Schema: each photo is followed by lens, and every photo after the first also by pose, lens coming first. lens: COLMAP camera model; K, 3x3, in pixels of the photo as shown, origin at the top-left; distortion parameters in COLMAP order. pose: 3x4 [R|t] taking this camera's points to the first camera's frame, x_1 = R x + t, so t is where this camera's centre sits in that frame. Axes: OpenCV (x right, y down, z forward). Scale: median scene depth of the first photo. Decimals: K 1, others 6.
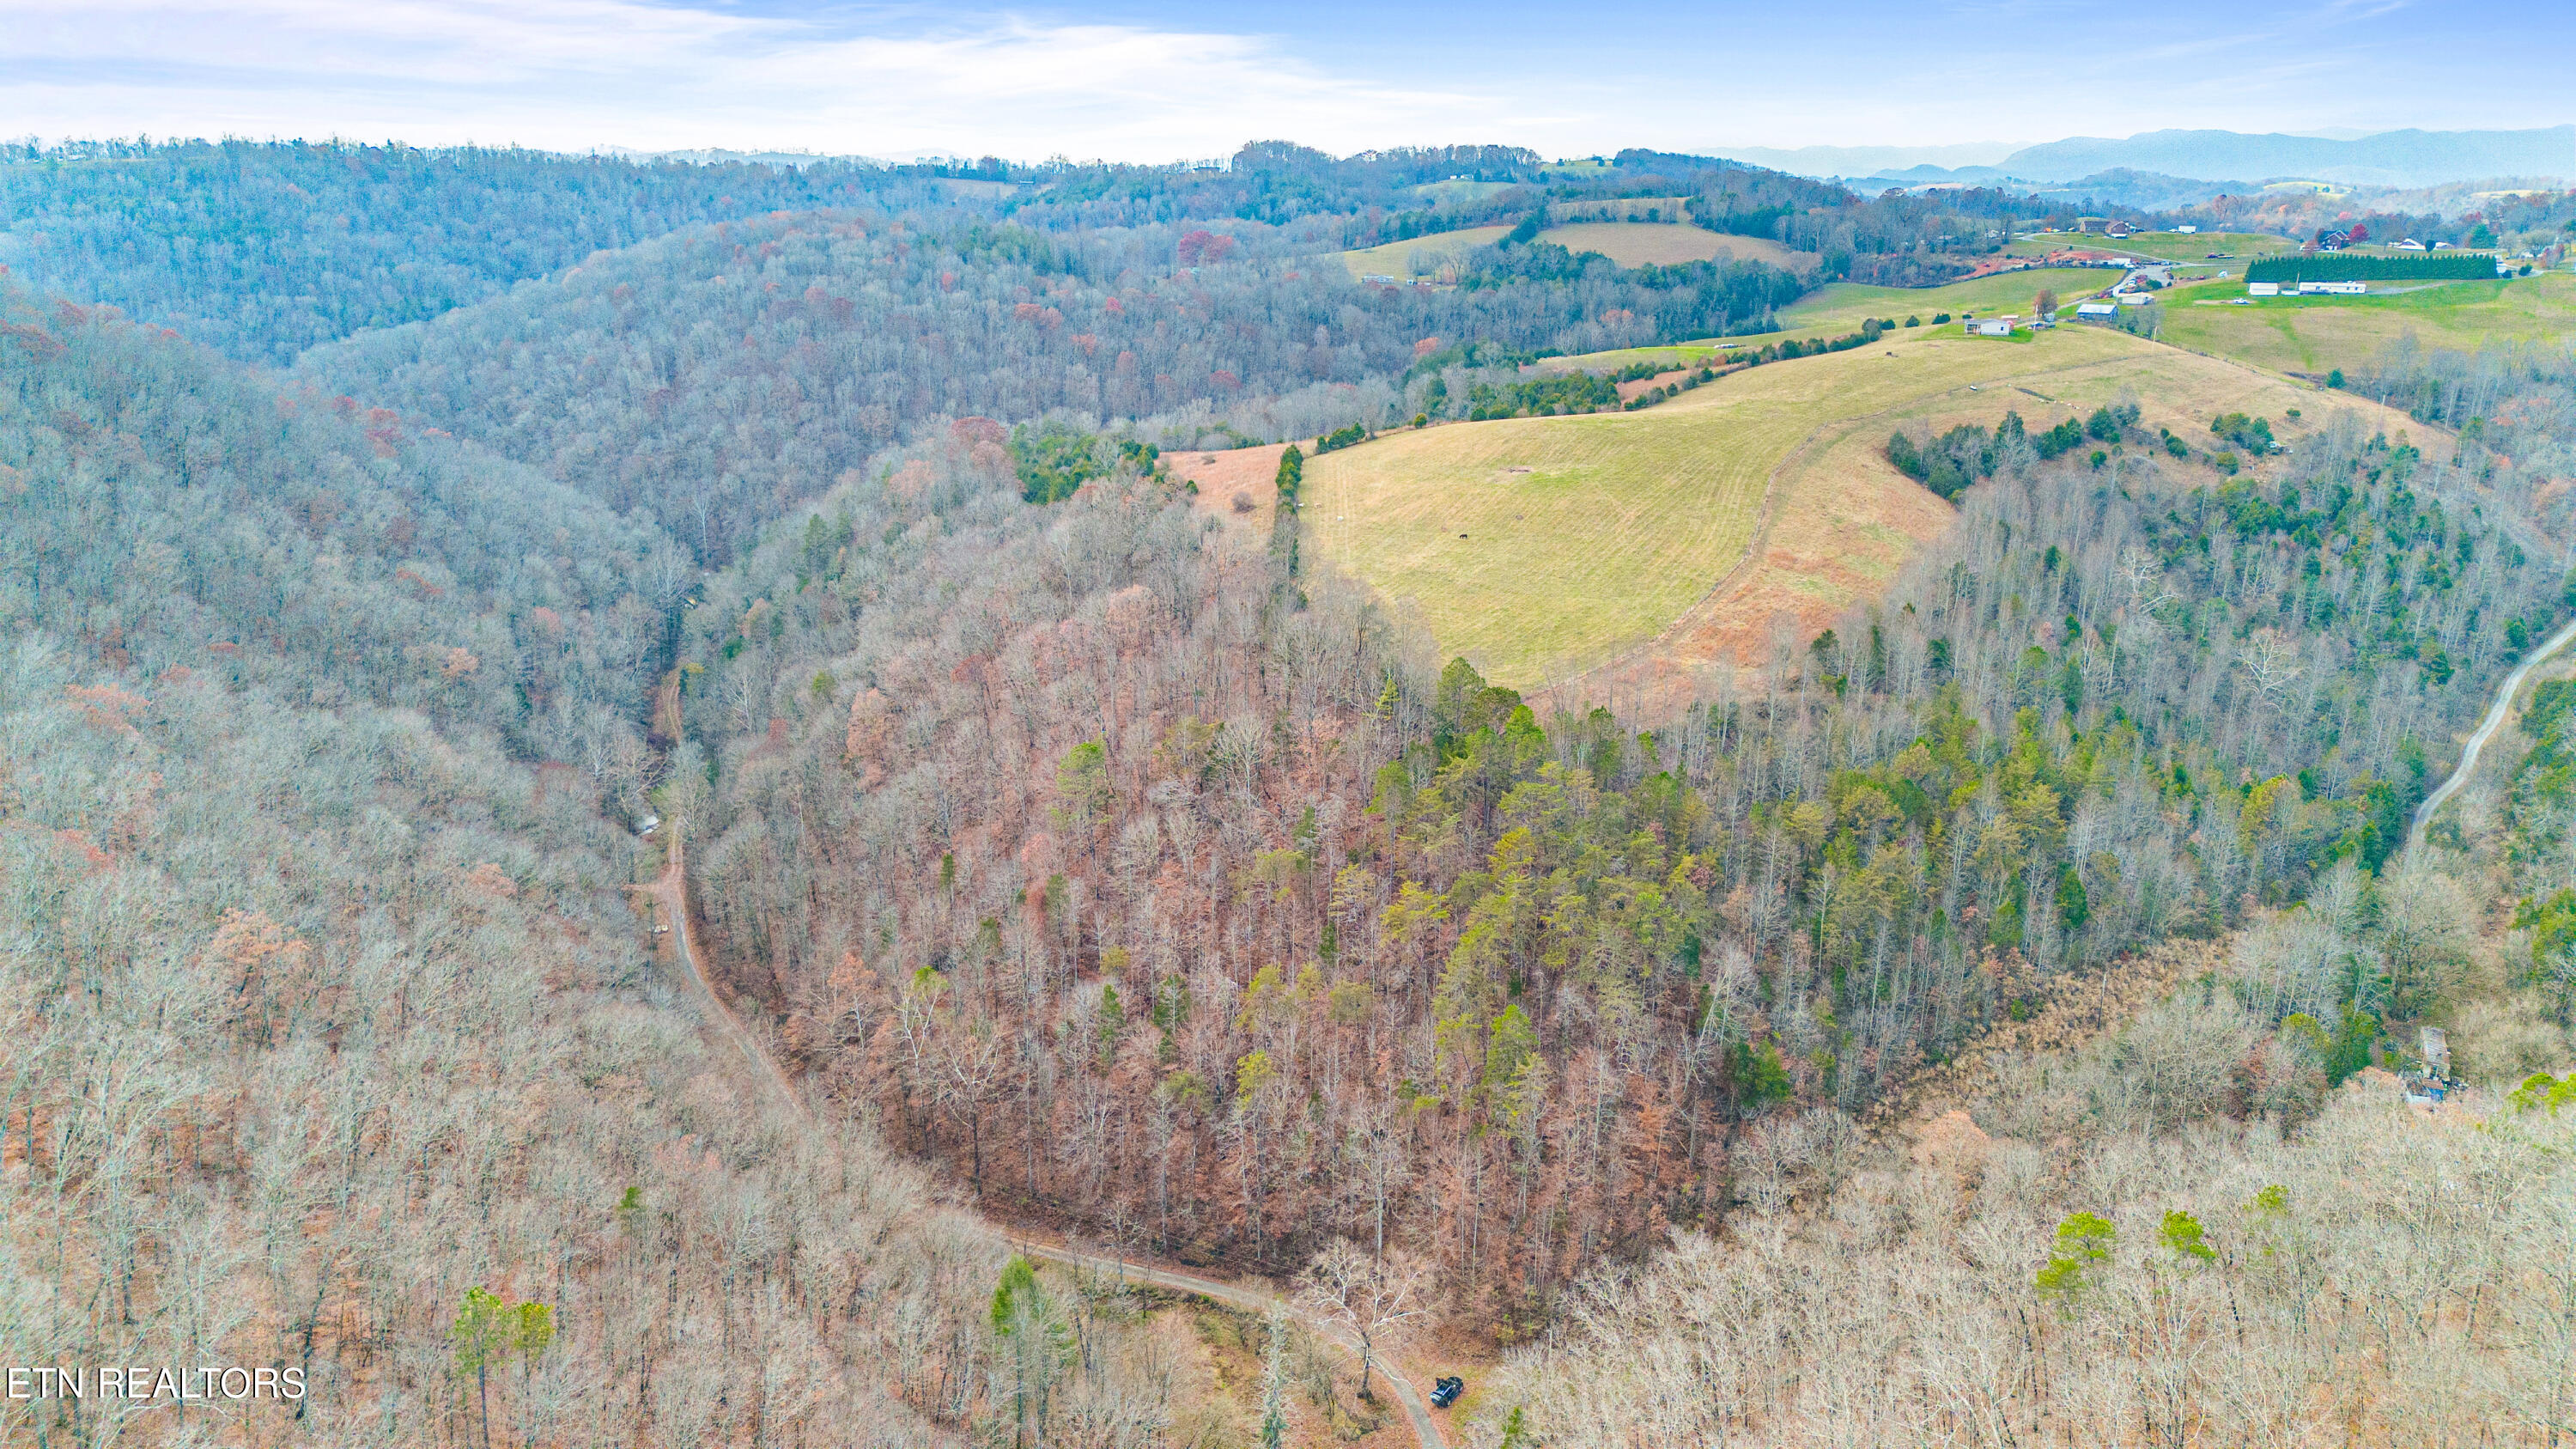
lens RADIAL K [[1803.6, 0, 1282.0], [0, 1803.6, 712.8], [0, 0, 1]] dist [0.081126, -0.087572]
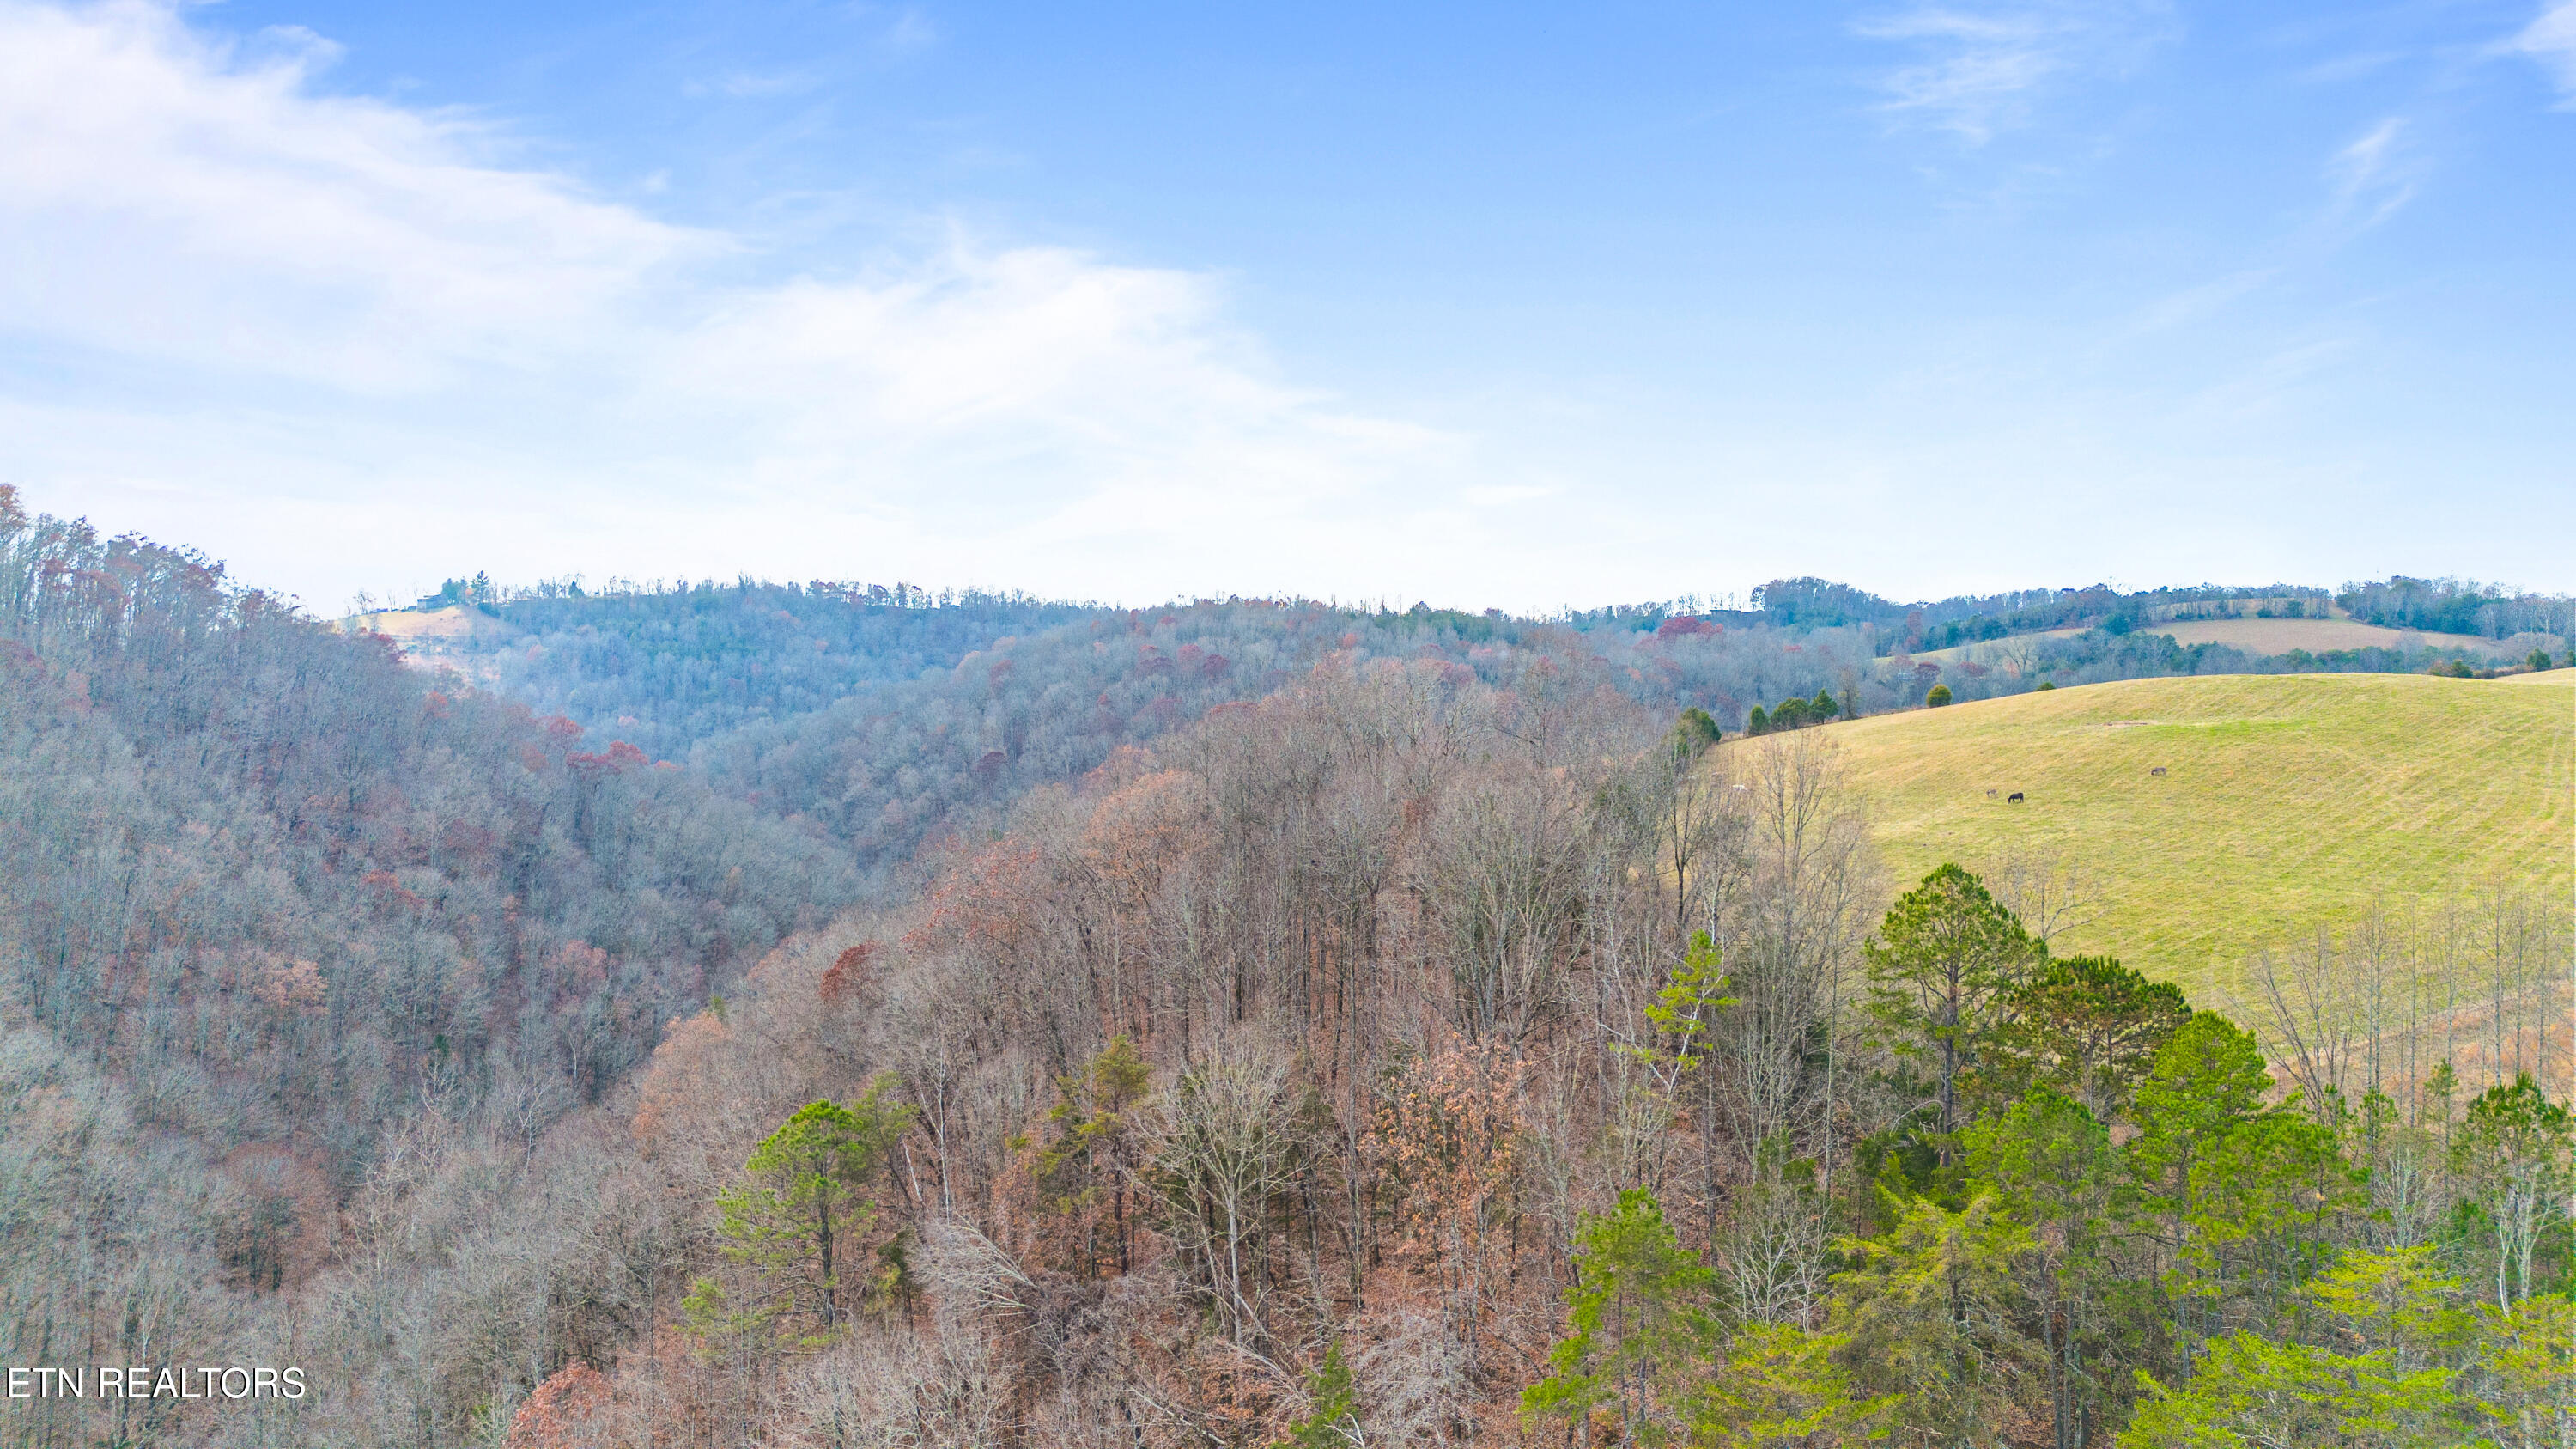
lens RADIAL K [[1803.6, 0, 1282.0], [0, 1803.6, 712.8], [0, 0, 1]] dist [0.081126, -0.087572]
pose [[0.955851, -0.003833, -0.293828, 0.063303], [-0.076055, 0.962617, -0.259970, 0.023202], [0.283840, 0.270840, 0.919826, 0.531340]]
